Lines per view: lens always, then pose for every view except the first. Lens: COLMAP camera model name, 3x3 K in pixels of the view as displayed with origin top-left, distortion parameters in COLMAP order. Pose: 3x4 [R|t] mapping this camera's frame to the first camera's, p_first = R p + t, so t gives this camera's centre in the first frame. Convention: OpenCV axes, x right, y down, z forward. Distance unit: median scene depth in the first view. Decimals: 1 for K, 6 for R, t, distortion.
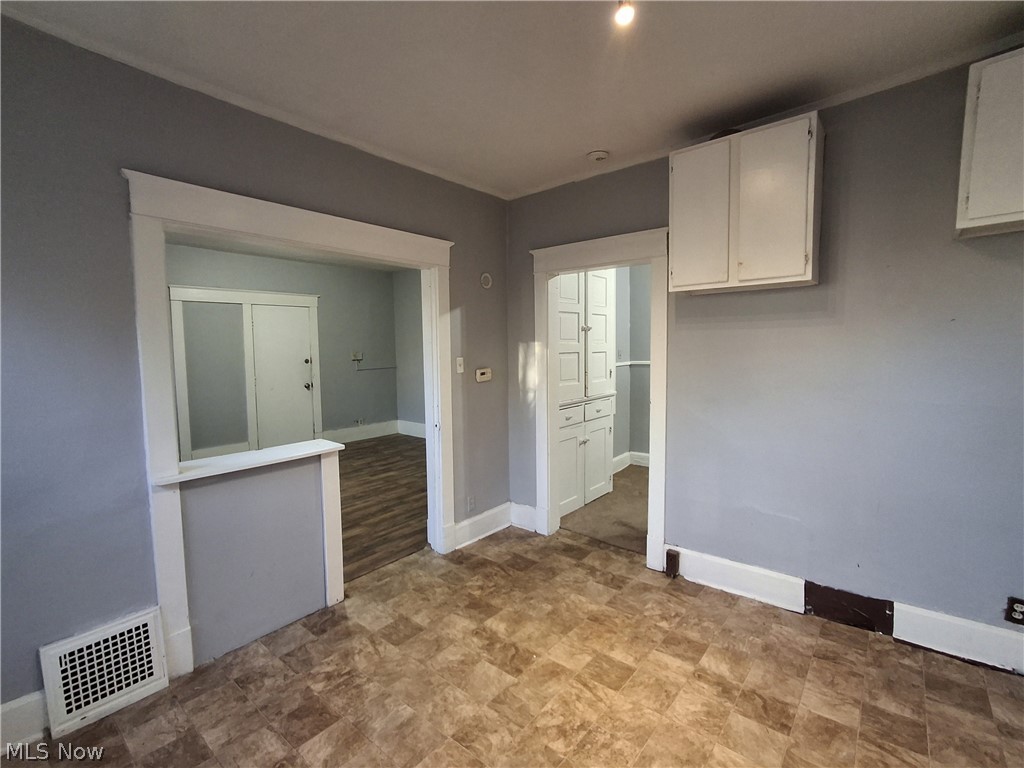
lens RADIAL K [[465.7, 0, 511.6], [0, 465.7, 384.2], [0, 0, 1]] dist [0.000815, -0.003010]
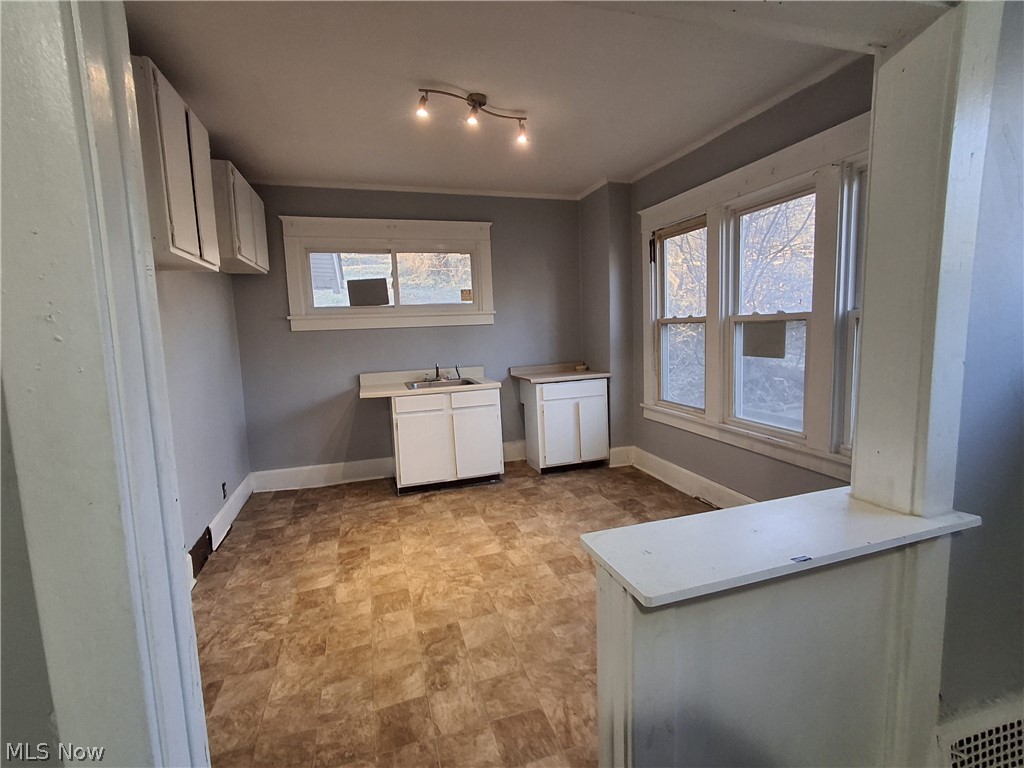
lens RADIAL K [[465.7, 0, 512.7], [0, 465.7, 379.8], [0, 0, 1]] dist [0.000815, -0.003010]
pose [[-0.841677, -0.019328, 0.539636, -0.625859], [0.087191, 0.981380, 0.171143, -0.092172], [-0.532896, 0.191099, -0.824320, 1.597676]]
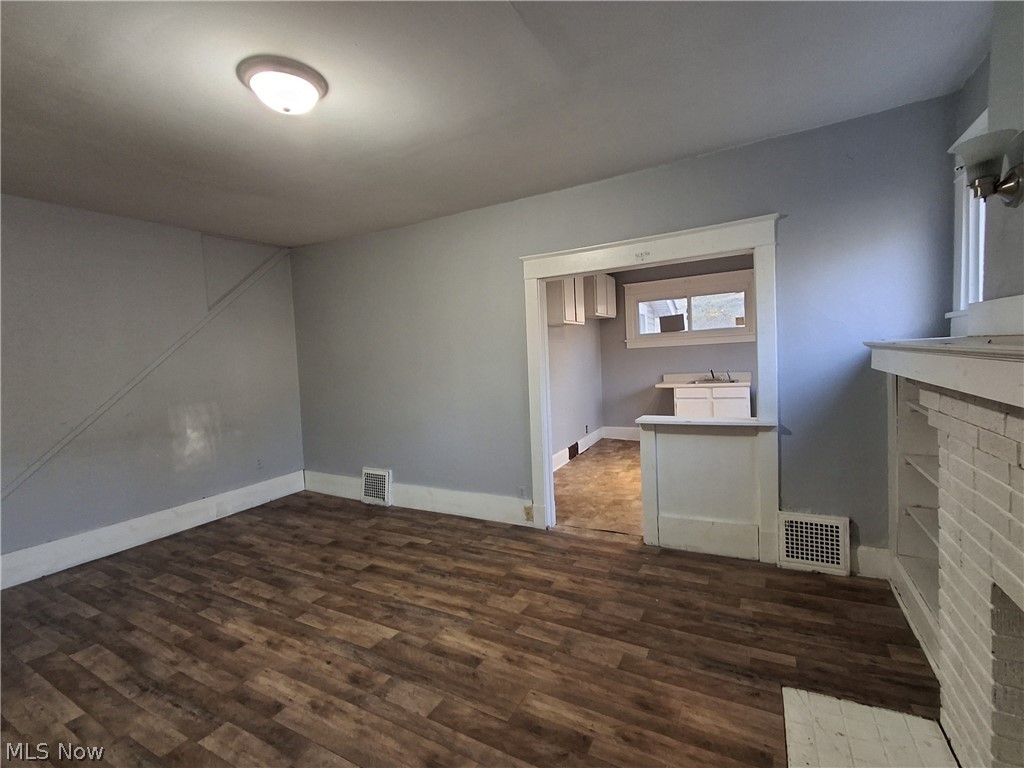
lens RADIAL K [[465.7, 0, 515.7], [0, 465.7, 385.0], [0, 0, 1]] dist [0.000815, -0.003010]
pose [[-0.201205, -0.043086, 0.978601, -1.898685], [0.132006, 0.988726, 0.070673, -0.120327], [-0.970614, 0.143401, -0.193249, 1.914516]]
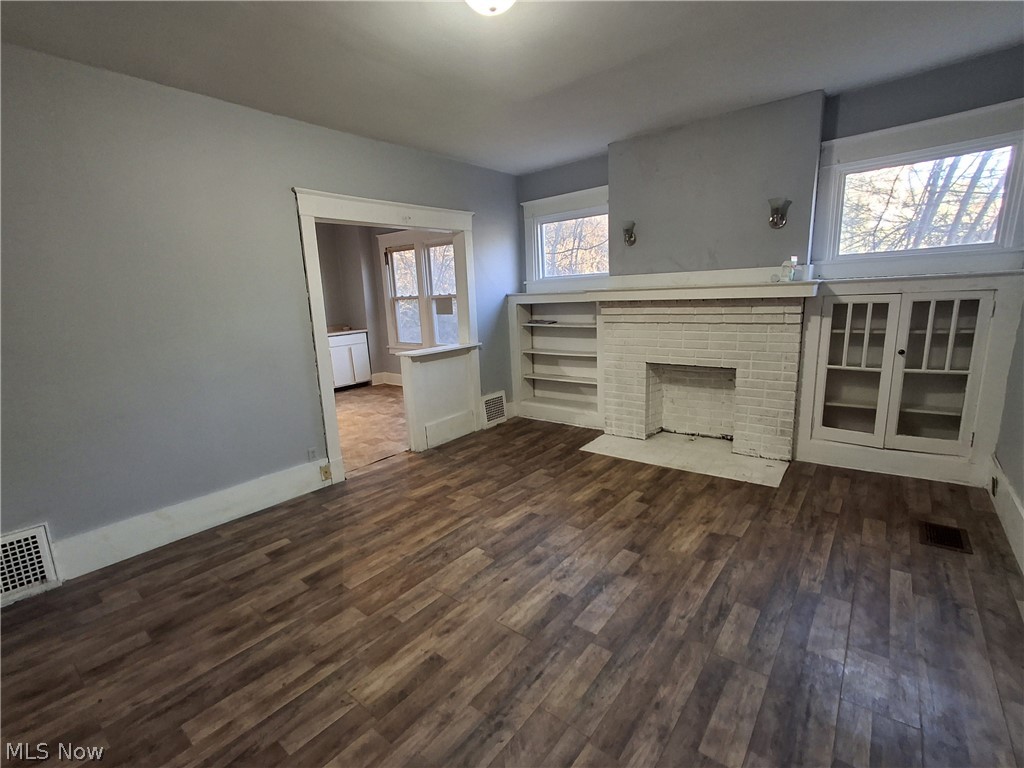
lens RADIAL K [[465.7, 0, 516.7], [0, 465.7, 382.0], [0, 0, 1]] dist [0.000815, -0.003010]
pose [[-0.998061, 0.058696, -0.020698, -0.883262], [0.051066, 0.962396, 0.266807, -0.219091], [0.035580, 0.265233, -0.963528, 3.098220]]
